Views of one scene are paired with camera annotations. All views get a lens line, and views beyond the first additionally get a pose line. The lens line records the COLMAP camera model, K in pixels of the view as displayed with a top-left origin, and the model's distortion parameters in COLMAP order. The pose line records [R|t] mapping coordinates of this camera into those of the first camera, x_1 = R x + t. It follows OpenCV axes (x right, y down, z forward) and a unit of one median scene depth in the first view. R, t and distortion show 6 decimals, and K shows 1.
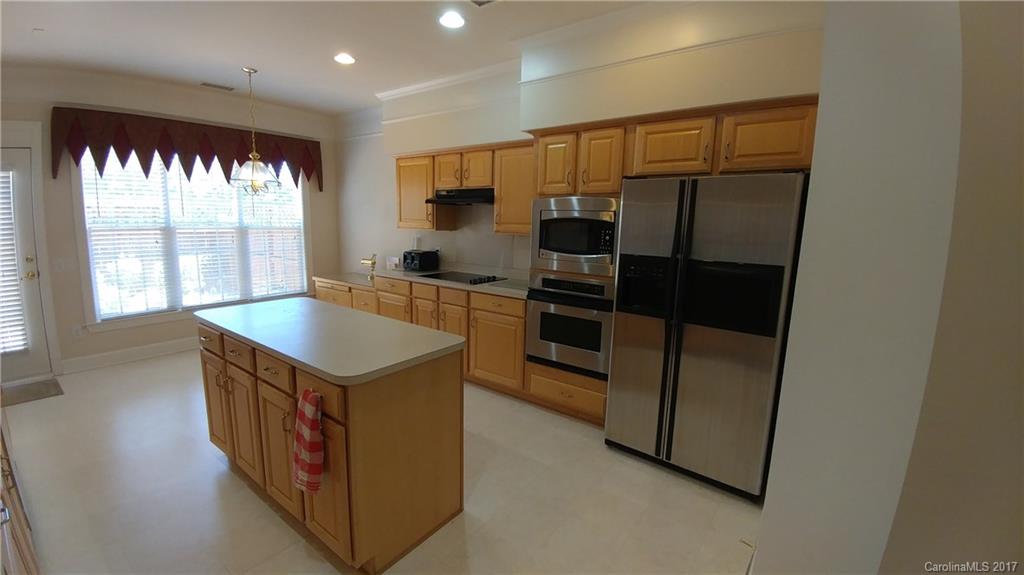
lens RADIAL K [[416.4, 0, 512.0], [0, 416.4, 287.5], [0, 0, 1]] dist [0.000870, -0.026466]
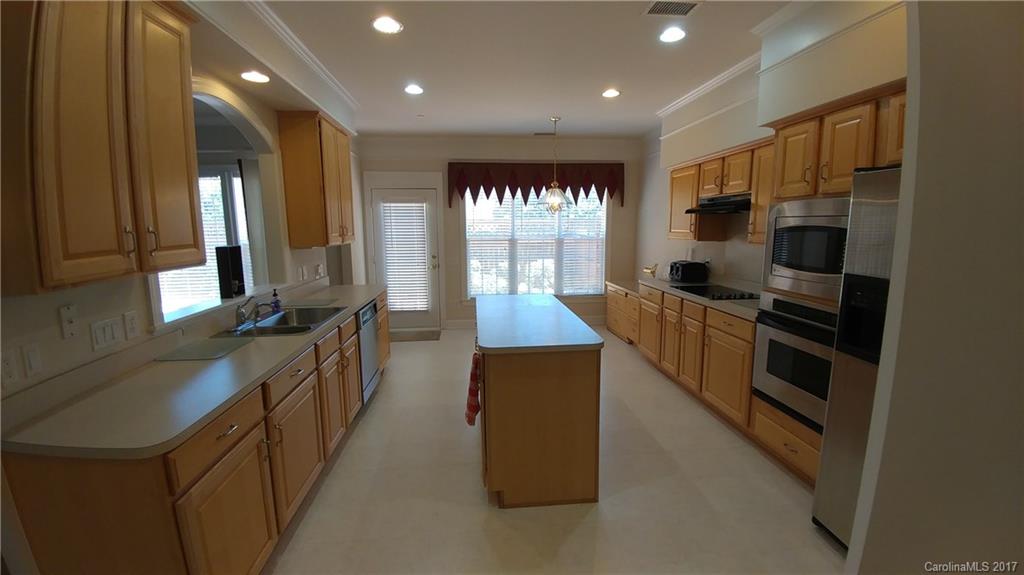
lens RADIAL K [[413.9, 0, 514.8], [0, 413.9, 283.2], [0, 0, 1]] dist [0.070110, -0.059081]
pose [[0.679989, 0.073124, -0.729567, 0.281302], [-0.098288, 0.995125, 0.008132, -0.007560], [0.726604, 0.066178, 0.683861, 0.040713]]
